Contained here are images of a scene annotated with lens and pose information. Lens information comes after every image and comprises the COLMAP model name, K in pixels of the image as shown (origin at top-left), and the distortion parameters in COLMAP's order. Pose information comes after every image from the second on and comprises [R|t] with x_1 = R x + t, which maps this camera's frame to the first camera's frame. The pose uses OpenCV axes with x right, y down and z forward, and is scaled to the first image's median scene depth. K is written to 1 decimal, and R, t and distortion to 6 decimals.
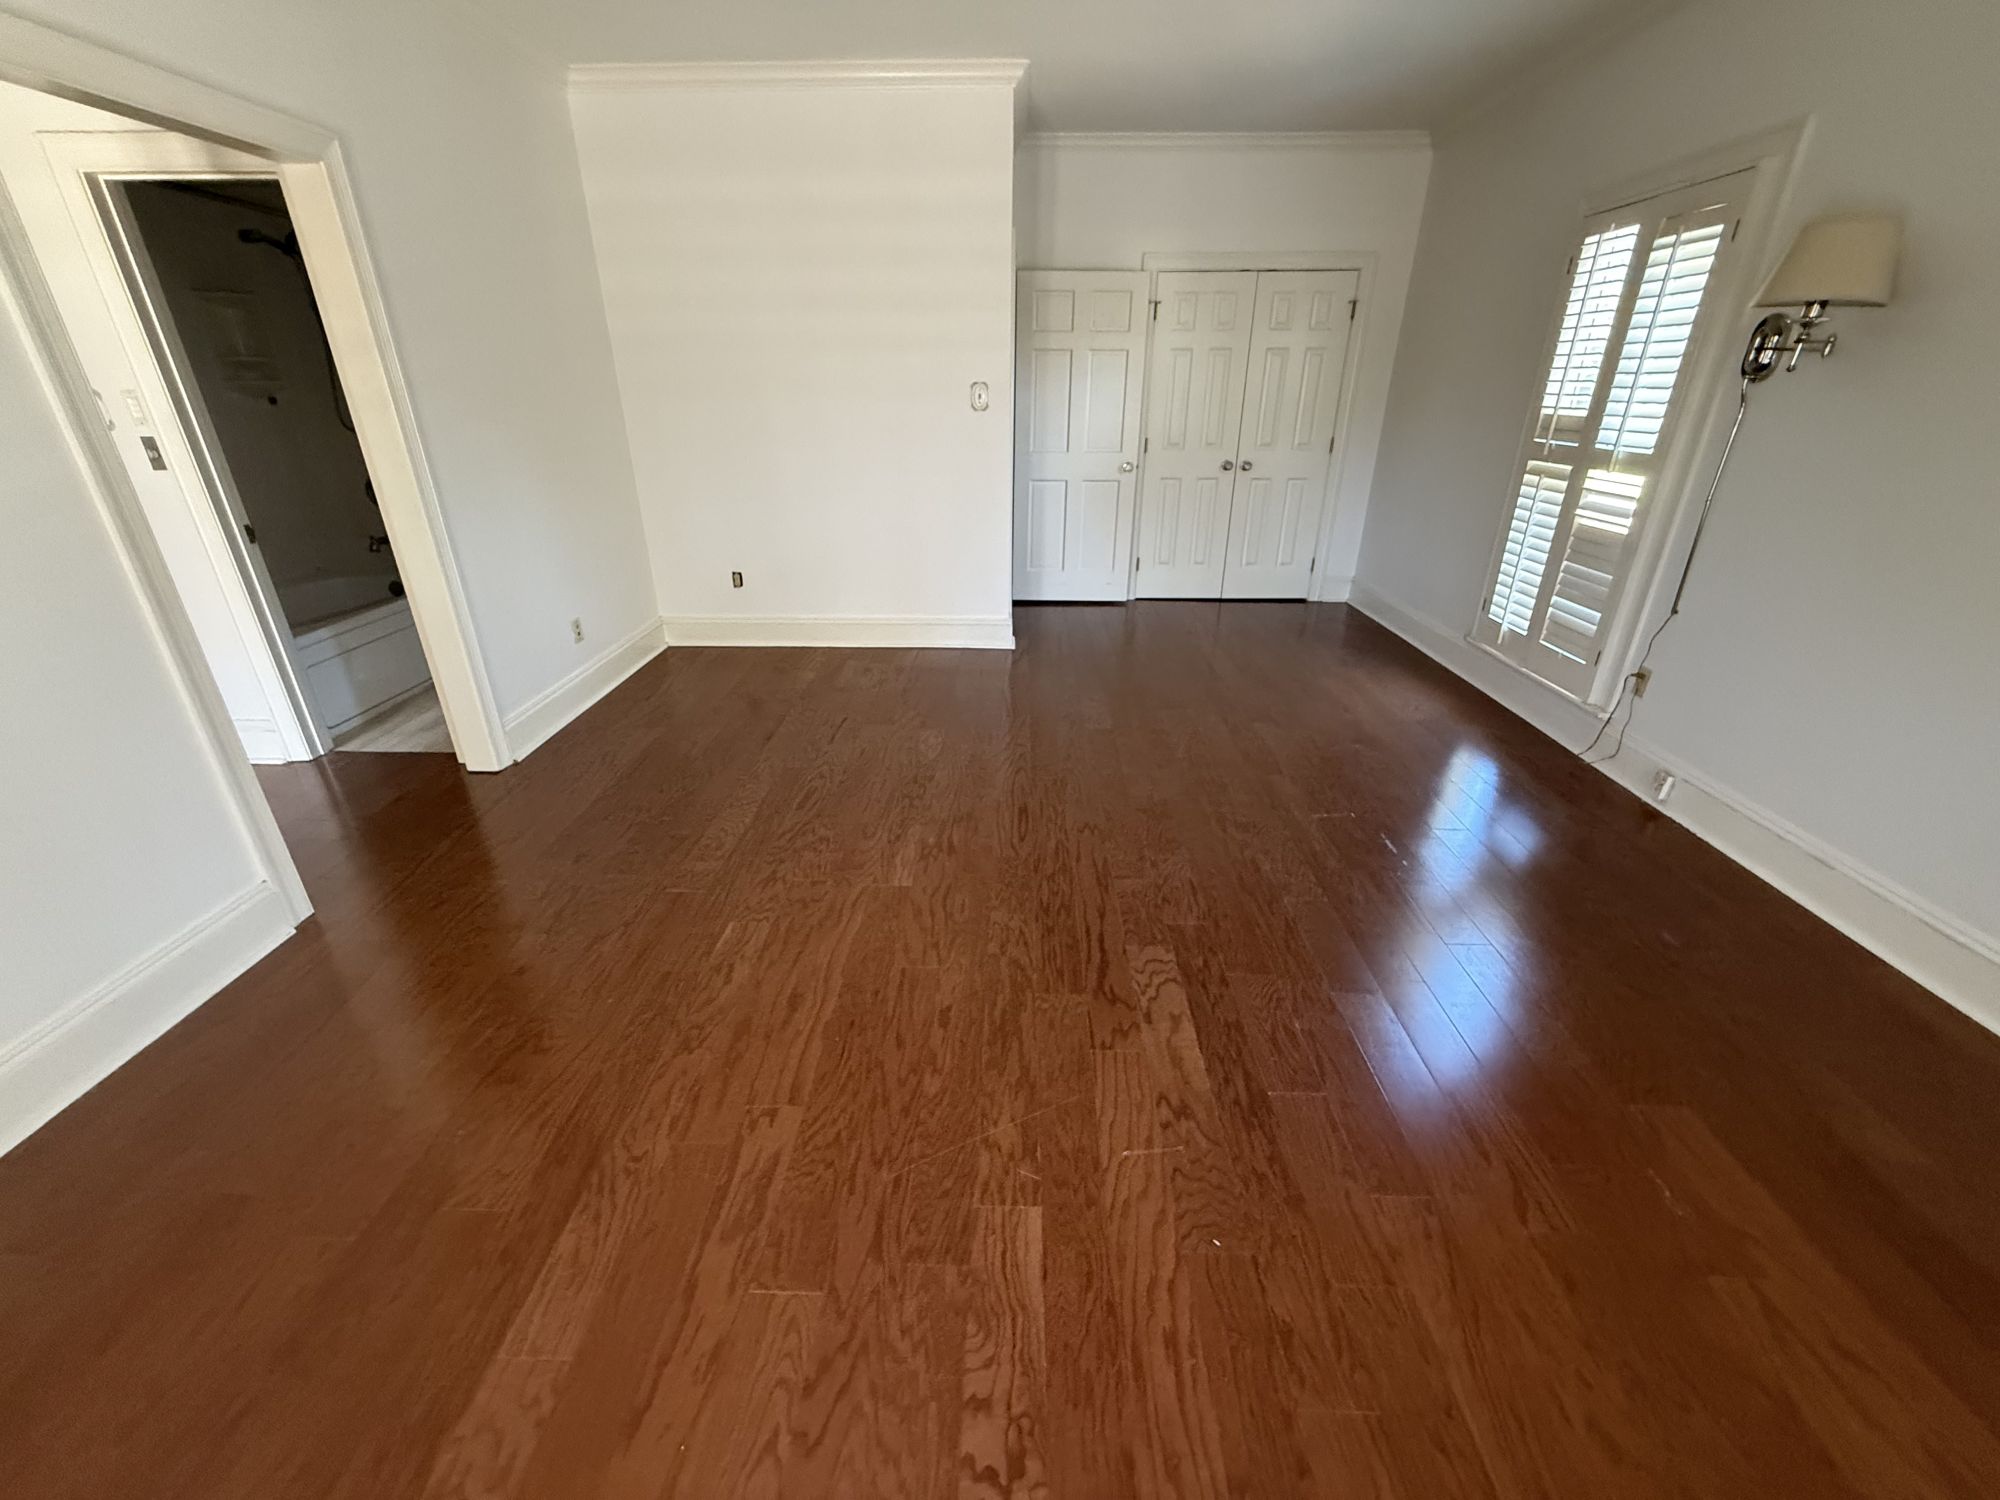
lens RADIAL K [[801.3, 0, 993.0], [0, 801.3, 746.0], [0, 0, 1]] dist [0.001077, 0.000088]
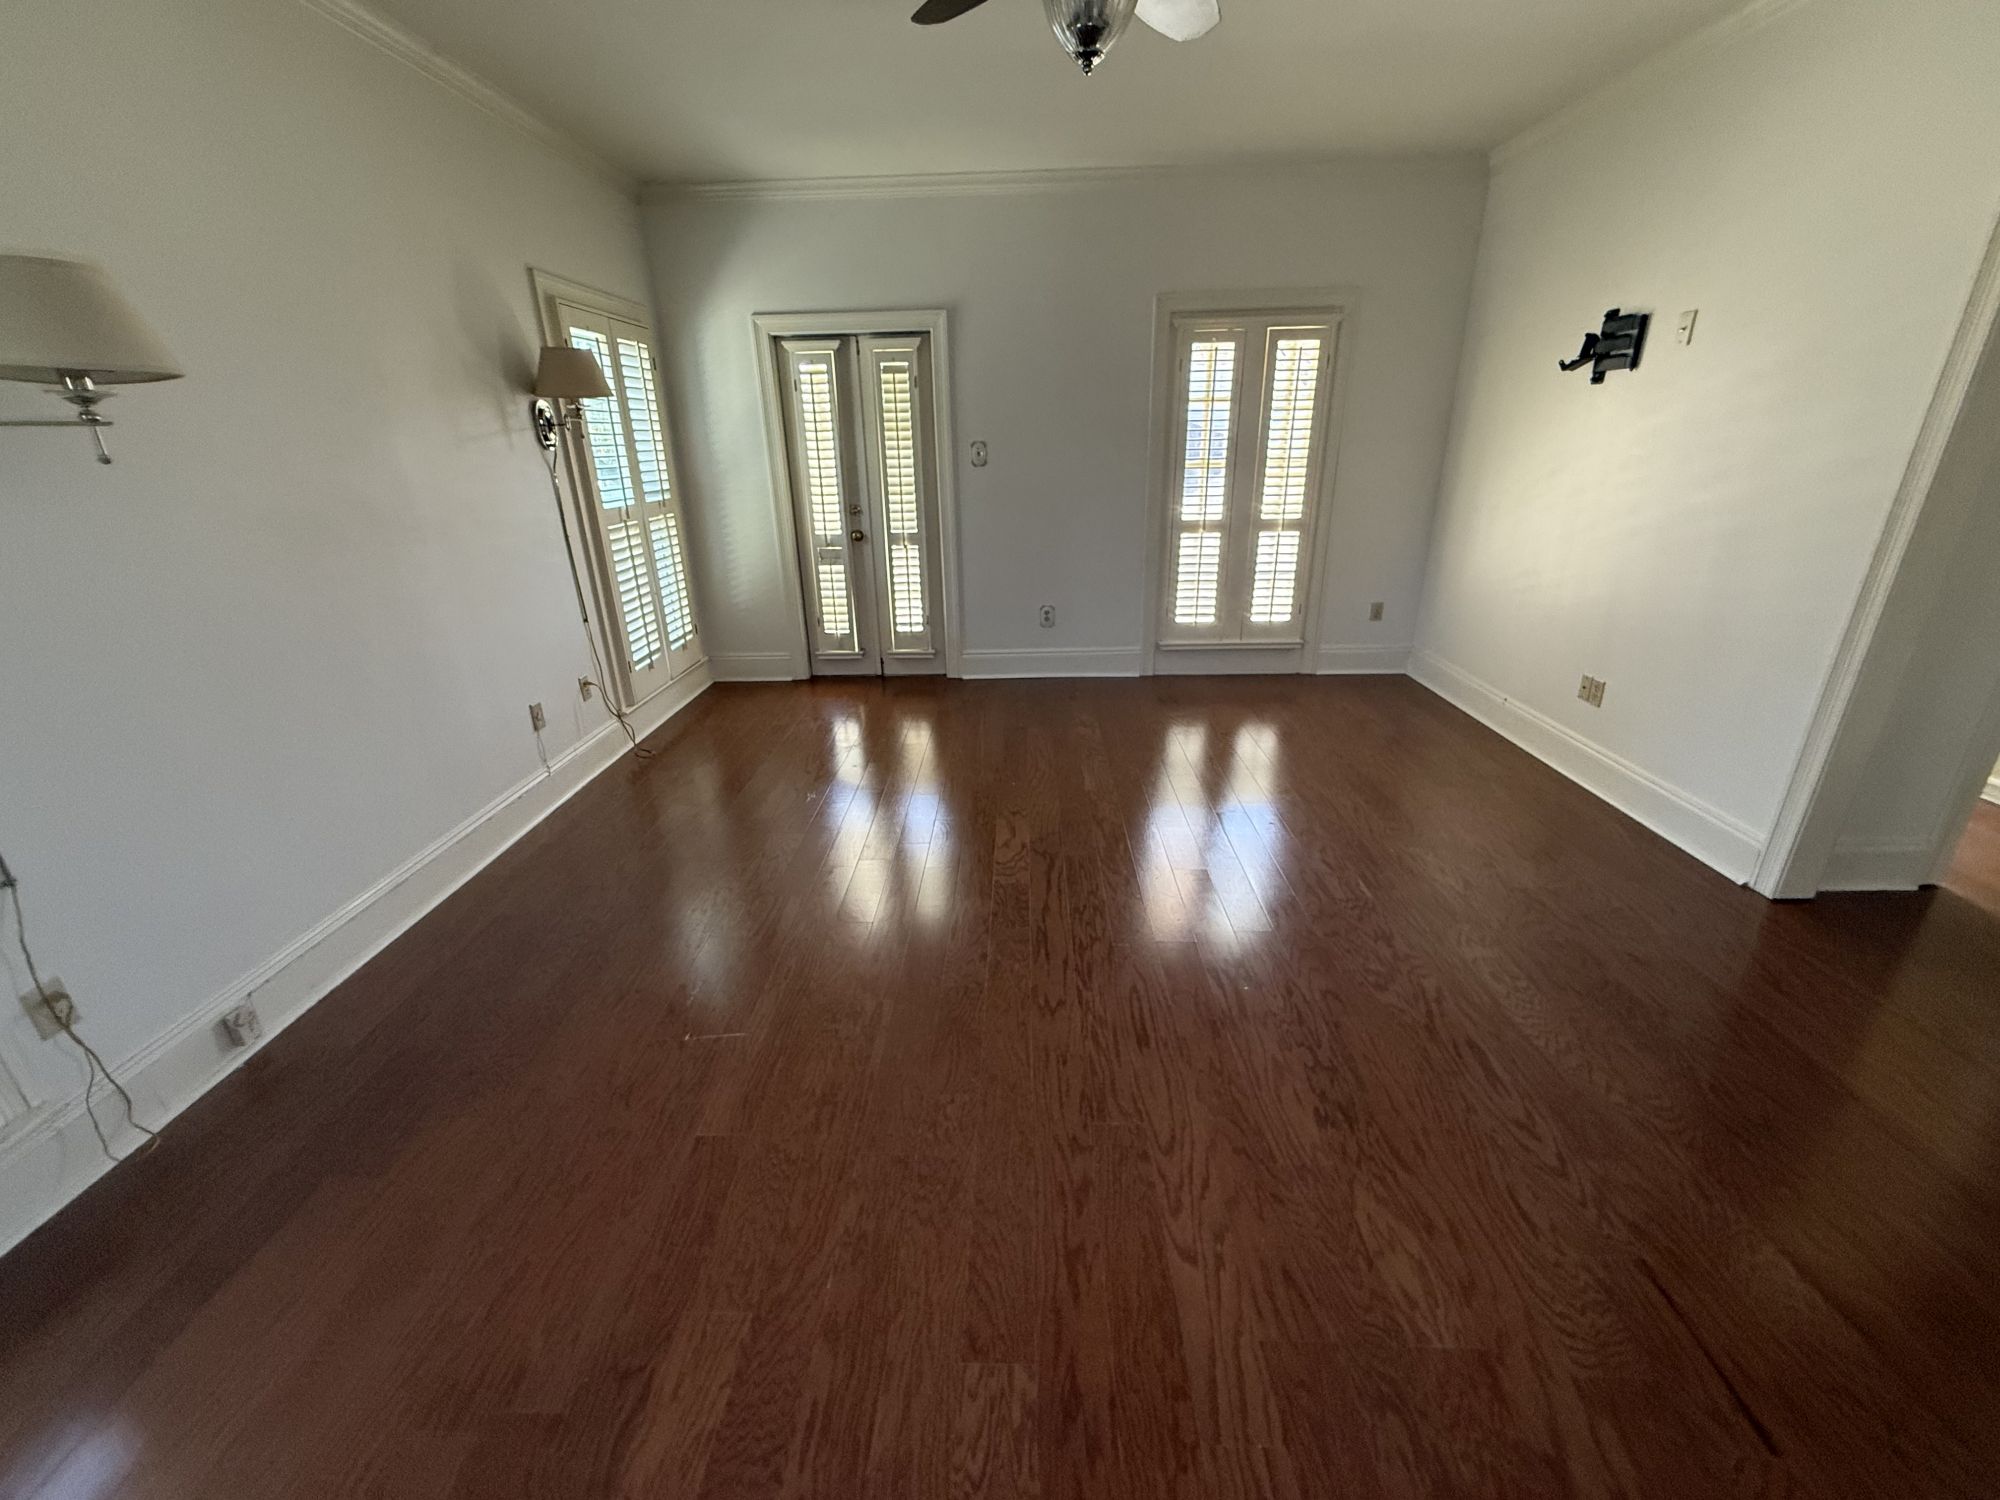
lens RADIAL K [[801.3, 0, 992.7], [0, 801.3, 751.8], [0, 0, 1]] dist [0.001077, 0.000088]
pose [[-0.999583, 0.025524, 0.013473, 0.179258], [0.027450, 0.696520, 0.717012, -0.705868], [0.008917, 0.717083, -0.696931, 1.535077]]
